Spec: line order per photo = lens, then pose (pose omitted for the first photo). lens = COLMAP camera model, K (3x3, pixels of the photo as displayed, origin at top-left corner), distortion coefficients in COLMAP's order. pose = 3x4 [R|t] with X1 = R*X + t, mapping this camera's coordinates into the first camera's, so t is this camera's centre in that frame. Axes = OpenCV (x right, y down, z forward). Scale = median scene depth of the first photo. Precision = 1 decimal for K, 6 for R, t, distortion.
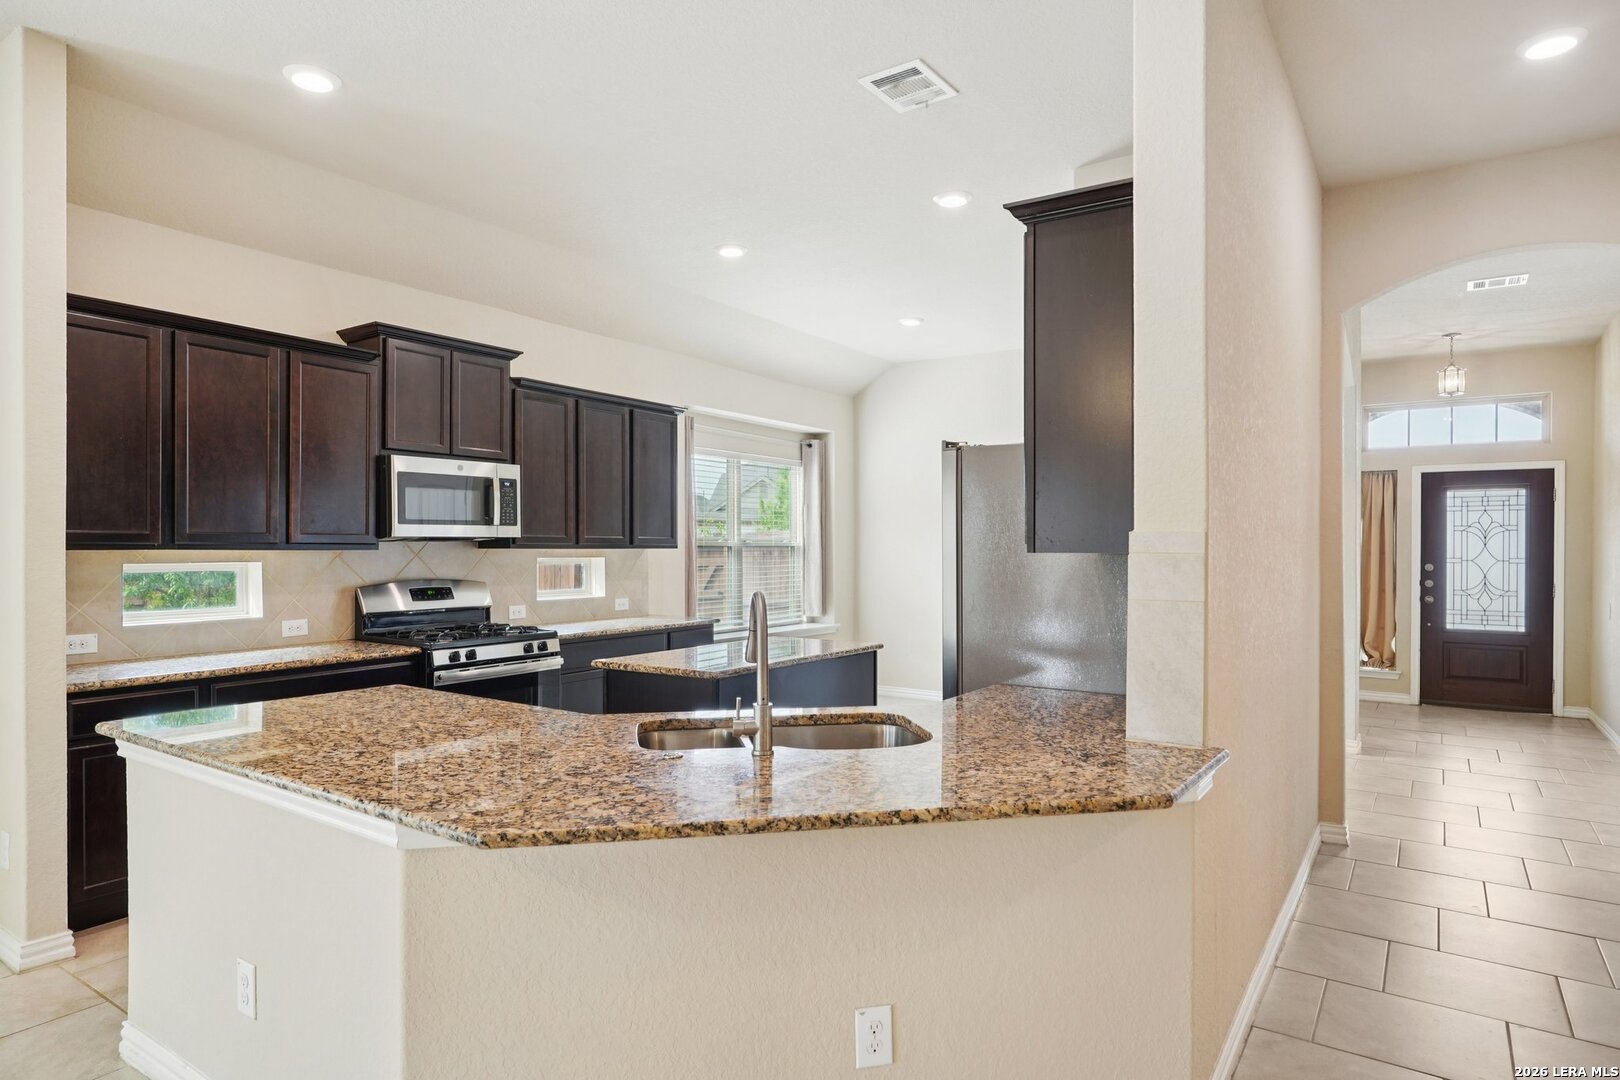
lens RADIAL K [[915.0, 0, 808.8], [0, 915.0, 546.7], [0, 0, 1]] dist [-0.005876, 0.001010]
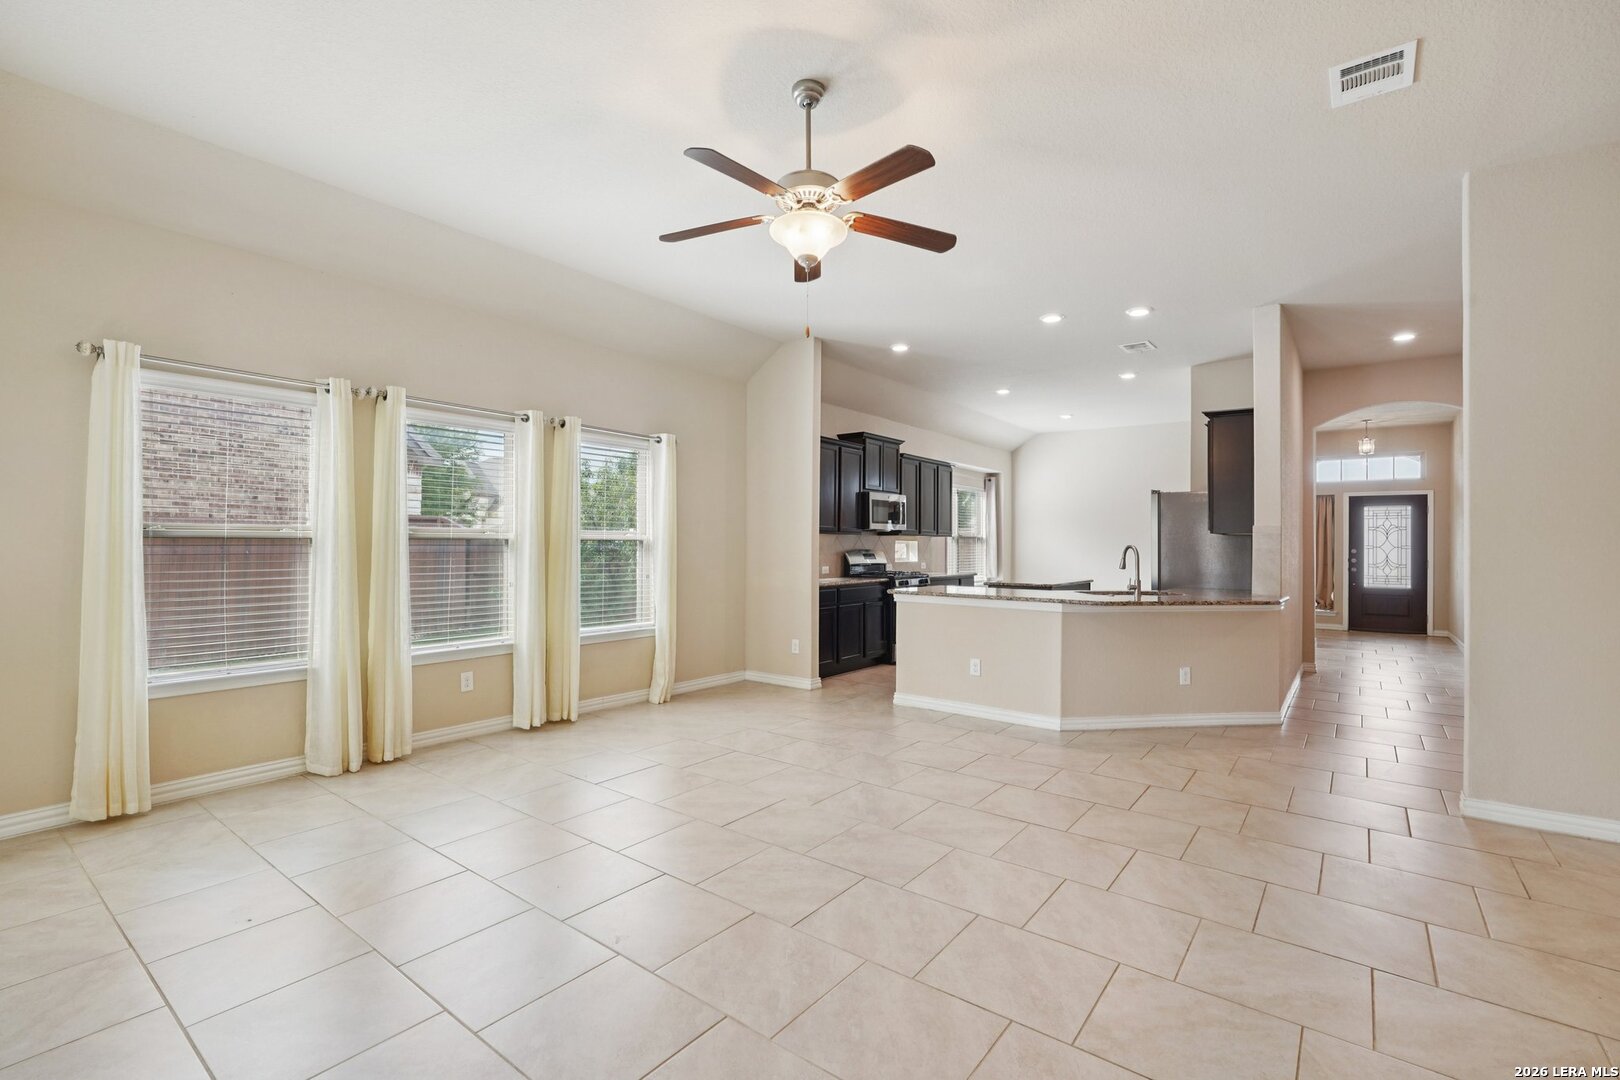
lens RADIAL K [[720.6, 0, 813.3], [0, 720.6, 535.6], [0, 0, 1]] dist [-0.006866, 0.001977]
pose [[0.998901, 0.004291, -0.046683, -0.300838], [-0.004861, 0.999915, -0.012084, 0.015846], [0.046627, 0.012297, 0.998837, -0.438119]]
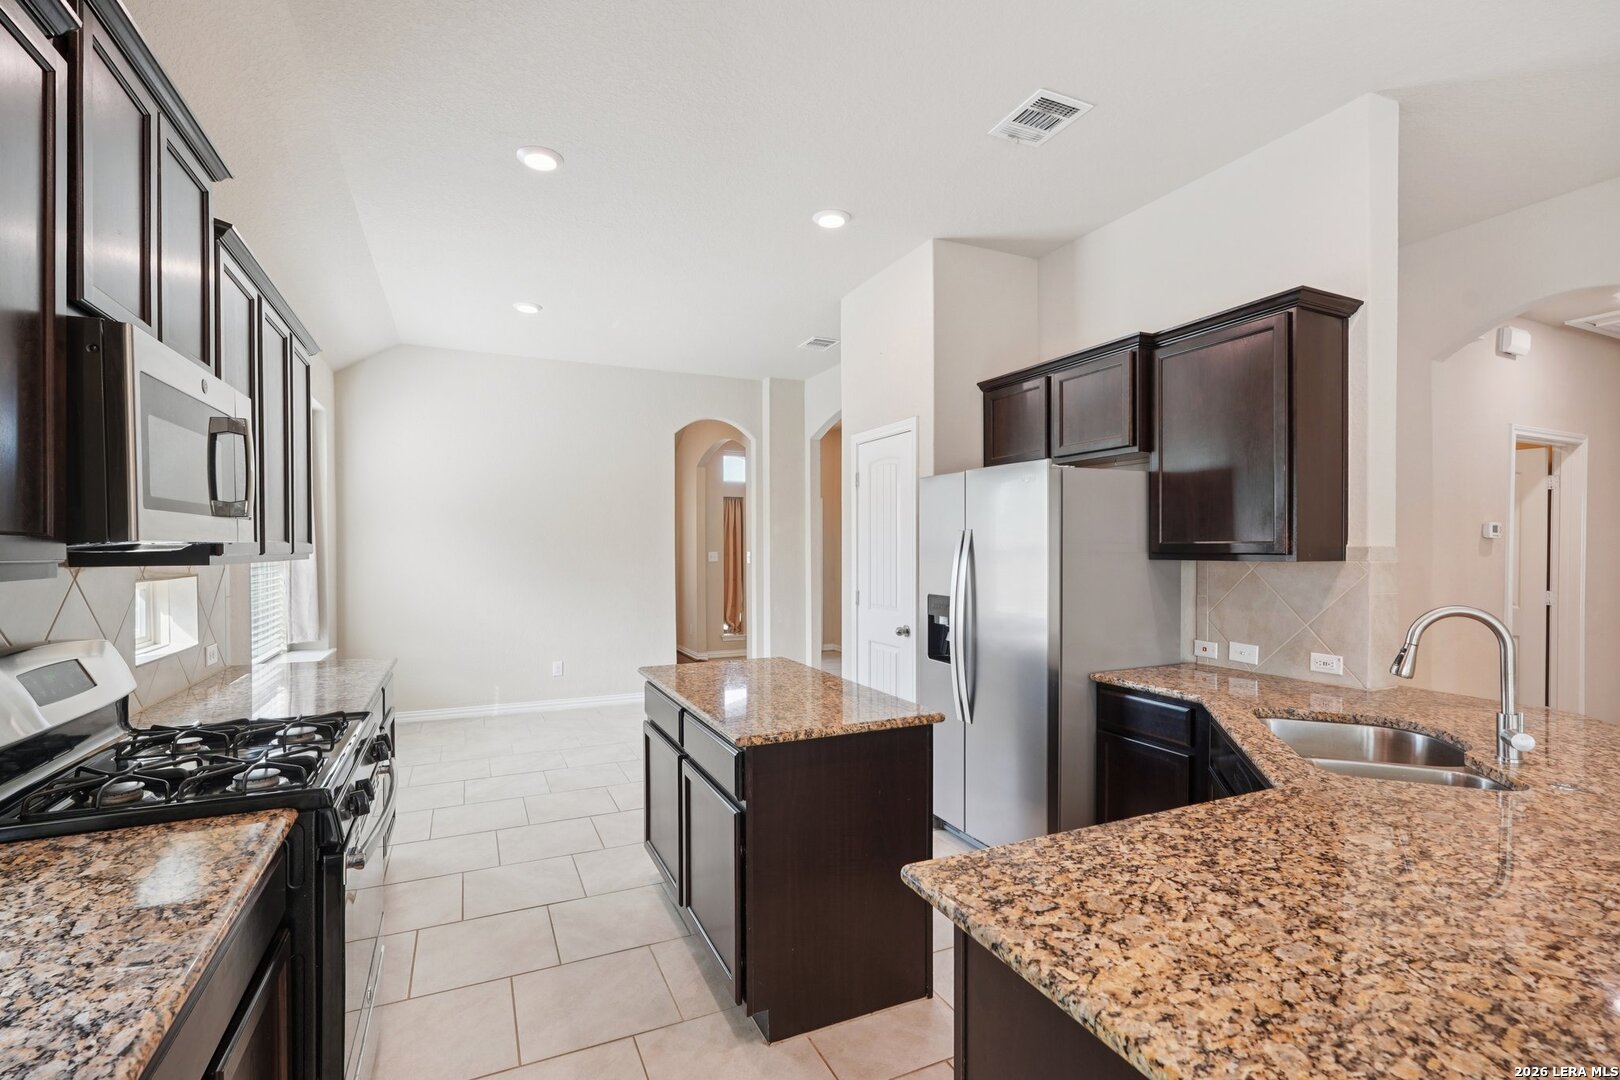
lens RADIAL K [[720.6, 0, 804.0], [0, 720.6, 546.6], [0, 0, 1]] dist [-0.006866, 0.001977]
pose [[0.513554, -0.002302, 0.858054, -0.332311], [0.009308, 0.999953, -0.002888, -0.000008], [-0.858007, 0.009470, 0.513551, 0.353049]]
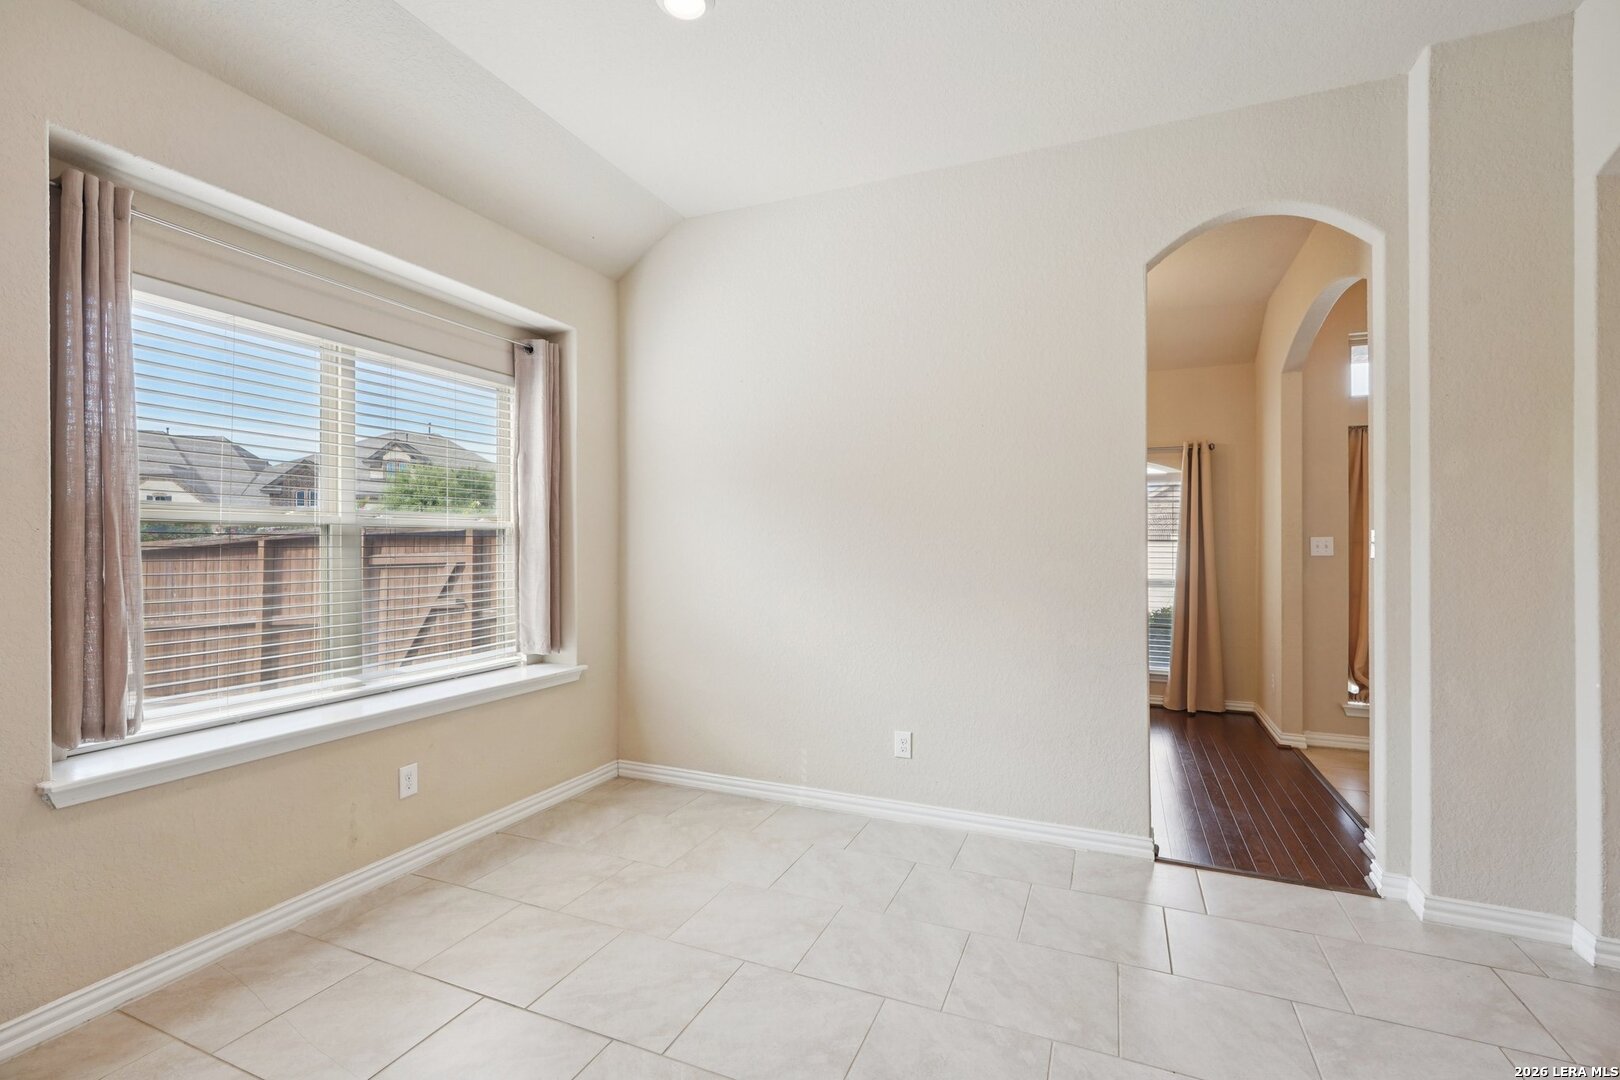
lens RADIAL K [[720.6, 0, 800.2], [0, 720.6, 542.2], [0, 0, 1]] dist [-0.006866, 0.001977]
pose [[0.982641, 0.000032, 0.185516, 0.090444], [0.000782, 0.999990, -0.004315, 0.010621], [-0.185515, 0.004385, 0.982632, 0.592623]]
